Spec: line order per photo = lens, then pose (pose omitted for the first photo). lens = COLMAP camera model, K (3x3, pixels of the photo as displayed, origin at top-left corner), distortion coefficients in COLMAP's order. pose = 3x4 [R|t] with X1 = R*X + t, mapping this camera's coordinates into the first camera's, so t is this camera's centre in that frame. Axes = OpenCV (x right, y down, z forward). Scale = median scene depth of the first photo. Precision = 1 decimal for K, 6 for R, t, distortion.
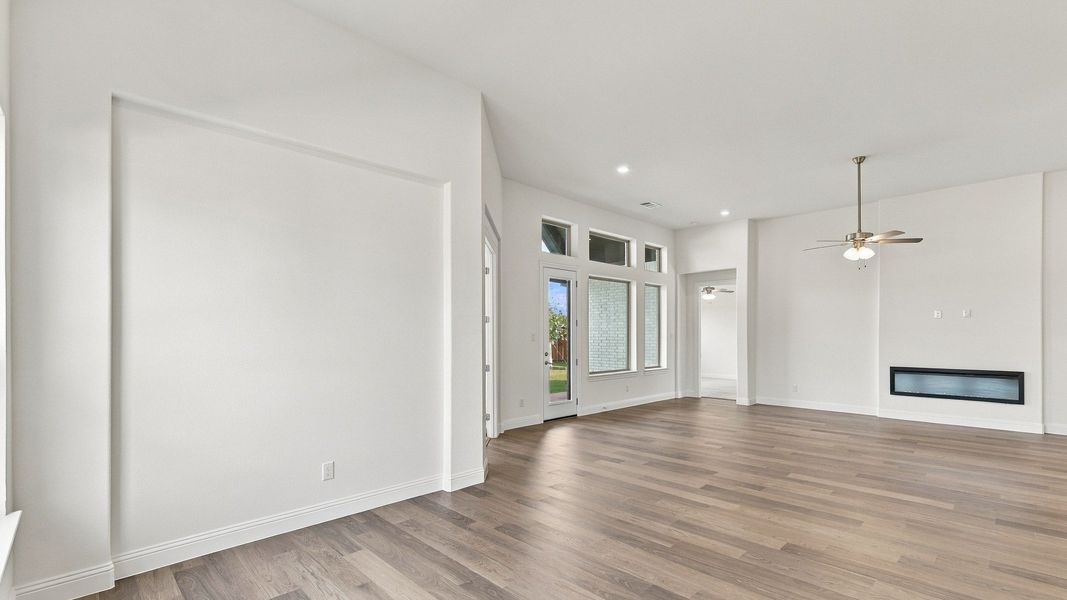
lens RADIAL K [[467.6, 0, 530.6], [0, 467.6, 331.7], [0, 0, 1]] dist [0.005293, -0.000467]
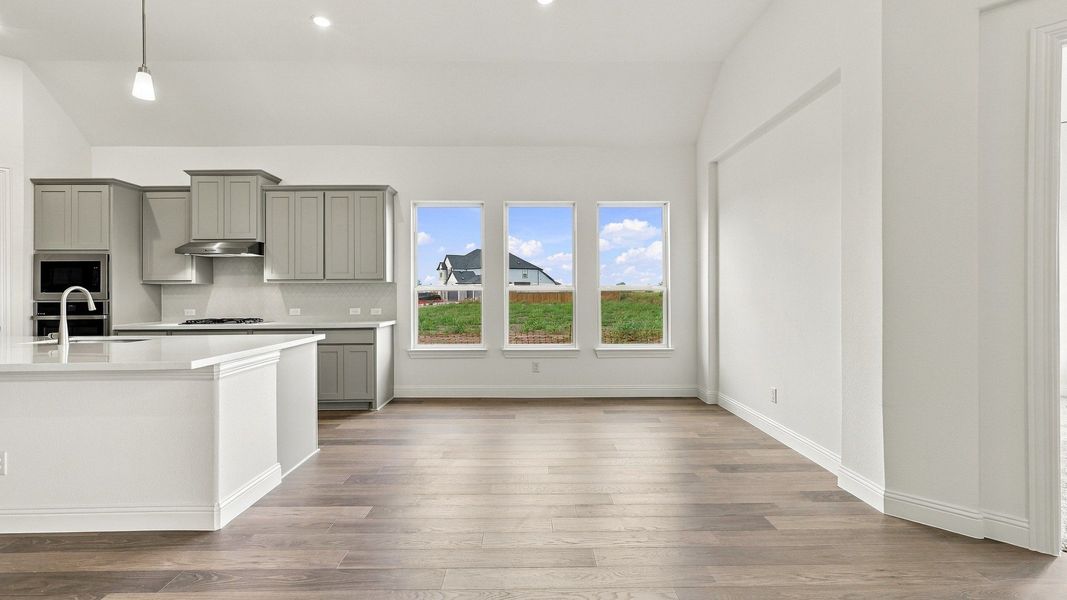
lens RADIAL K [[467.6, 0, 533.0], [0, 467.6, 290.4], [0, 0, 1]] dist [0.005293, -0.000467]
pose [[-0.694540, 0.002010, -0.719451, 0.426870], [0.006132, 0.999976, -0.003125, 0.019341], [0.719427, -0.006582, -0.694536, 0.712999]]
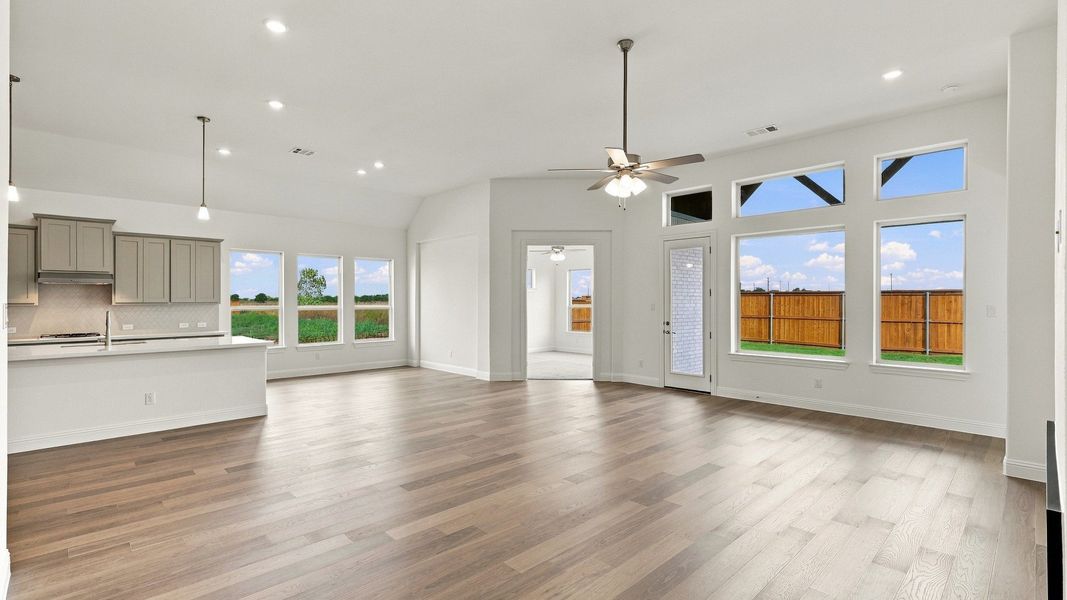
lens RADIAL K [[488.9, 0, 535.3], [0, 488.9, 299.2], [0, 0, 1]] dist [0.002598, 0.000093]
pose [[-0.005105, -0.005427, -0.999972, 1.243474], [0.003784, 0.999978, -0.005447, -0.002028], [0.999980, -0.003812, -0.005084, 0.778918]]
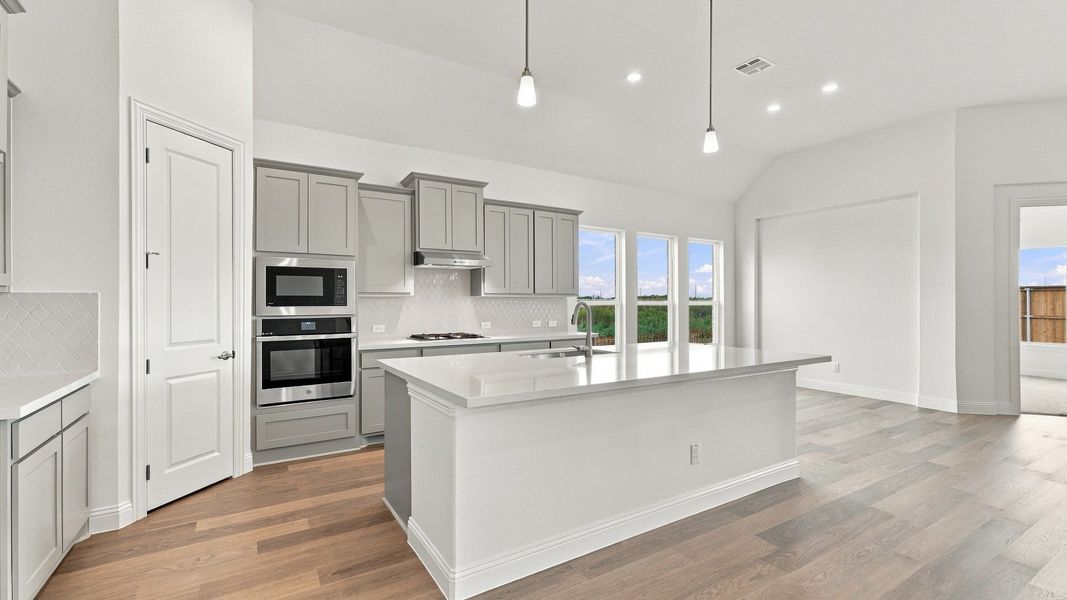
lens RADIAL K [[467.6, 0, 532.7], [0, 467.6, 299.2], [0, 0, 1]] dist [0.005293, -0.000467]
pose [[-0.217436, -0.006233, -0.976055, 0.909728], [0.001656, 0.999976, -0.006754, 0.011495], [0.976073, -0.003085, -0.217420, 0.098041]]
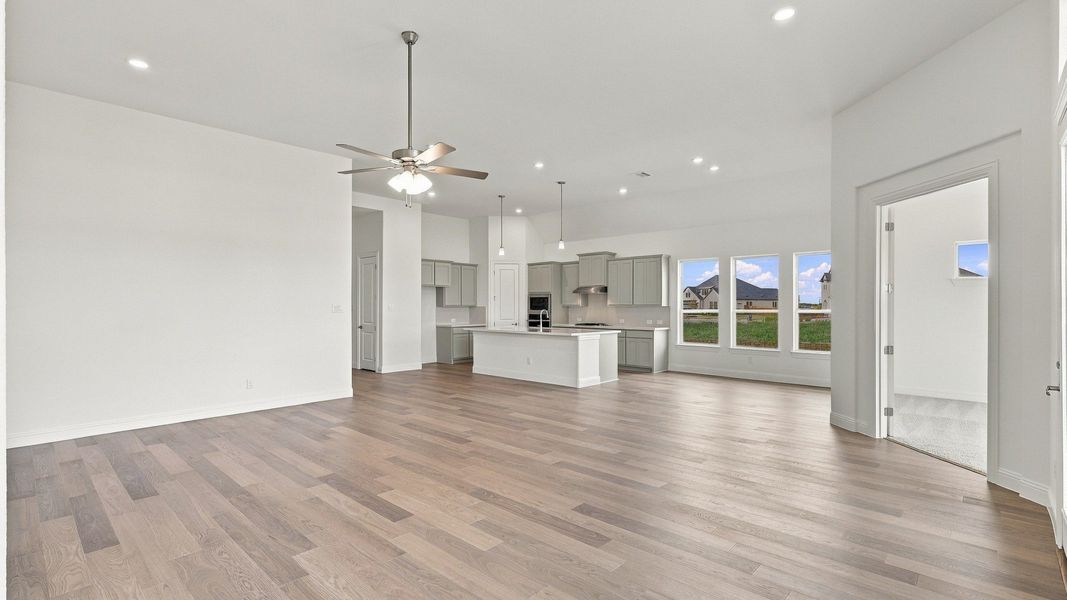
lens RADIAL K [[488.9, 0, 533.3], [0, 488.9, 299.6], [0, 0, 1]] dist [0.002598, 0.000093]
pose [[-0.999089, -0.002965, -0.042583, 0.498757], [-0.002354, 0.999894, -0.014401, 0.003332], [0.042621, -0.014287, -0.998989, 1.496947]]
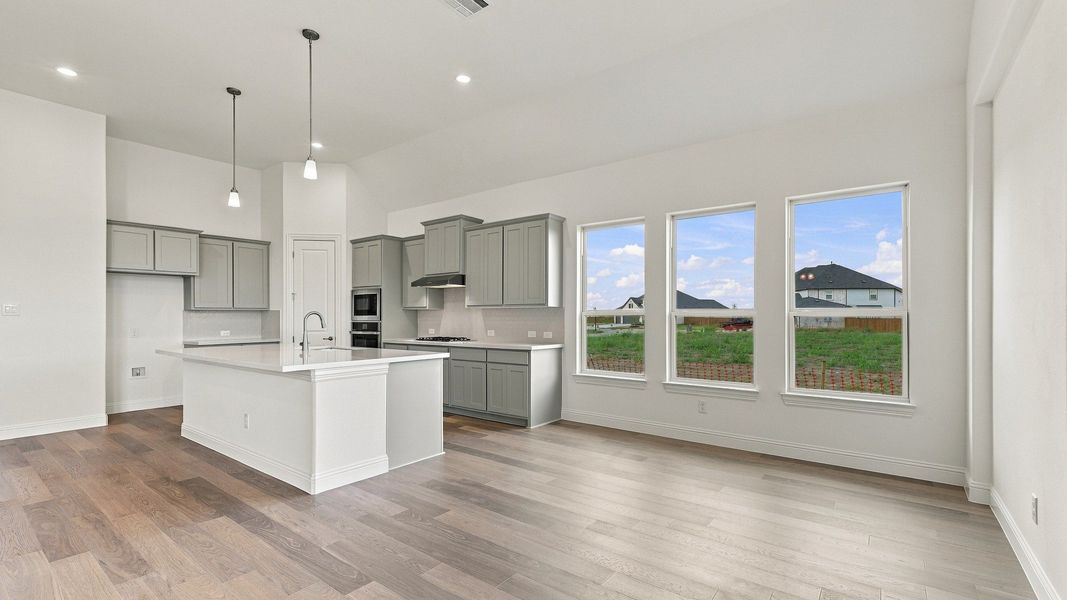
lens RADIAL K [[467.6, 0, 530.4], [0, 467.6, 316.6], [0, 0, 1]] dist [0.005293, -0.000467]
pose [[-0.990957, -0.000169, -0.134182, 0.172754], [0.000010, 0.999999, -0.001332, 0.019517], [0.134182, -0.001321, -0.990956, 0.793417]]
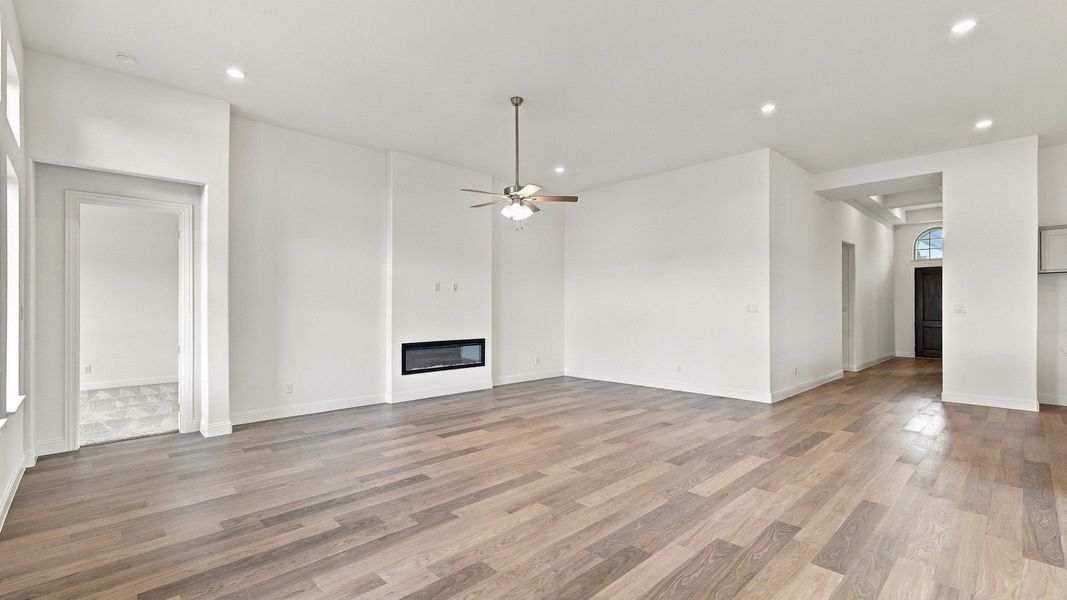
lens RADIAL K [[467.6, 0, 534.0], [0, 467.6, 308.2], [0, 0, 1]] dist [0.005293, -0.000467]
pose [[0.011216, -0.003258, 0.999932, -0.133054], [-0.002106, 0.999992, 0.003281, 0.004977], [-0.999935, -0.002143, 0.011209, 0.853553]]
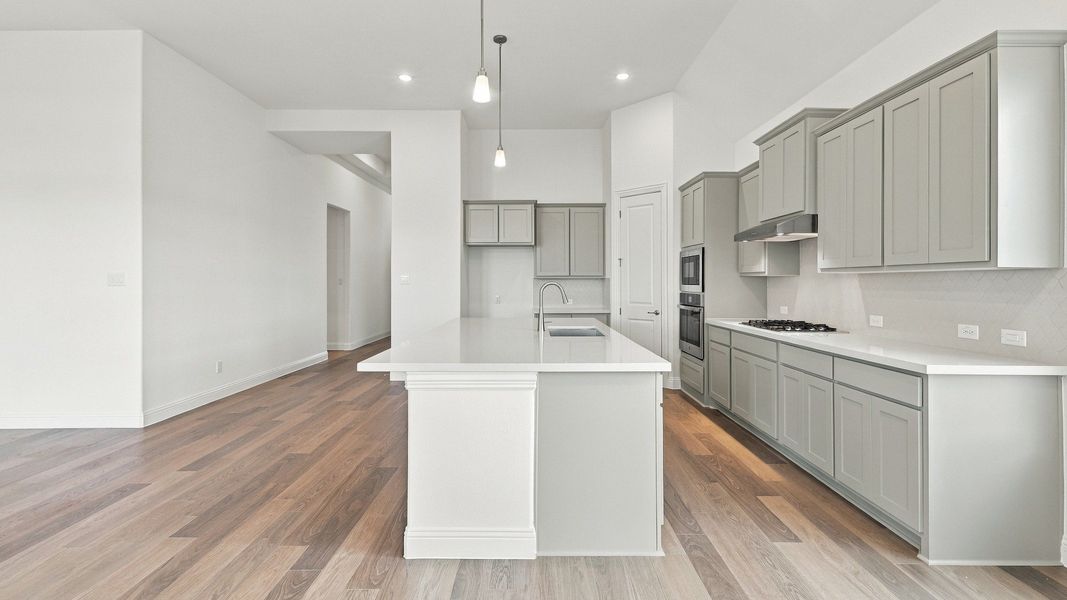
lens RADIAL K [[467.6, 0, 532.5], [0, 467.6, 278.8], [0, 0, 1]] dist [0.005293, -0.000467]
pose [[-0.712369, 0.002995, 0.701798, 0.035354], [-0.000672, 0.999988, -0.004949, 0.010092], [-0.701805, -0.003997, -0.712358, 0.447899]]
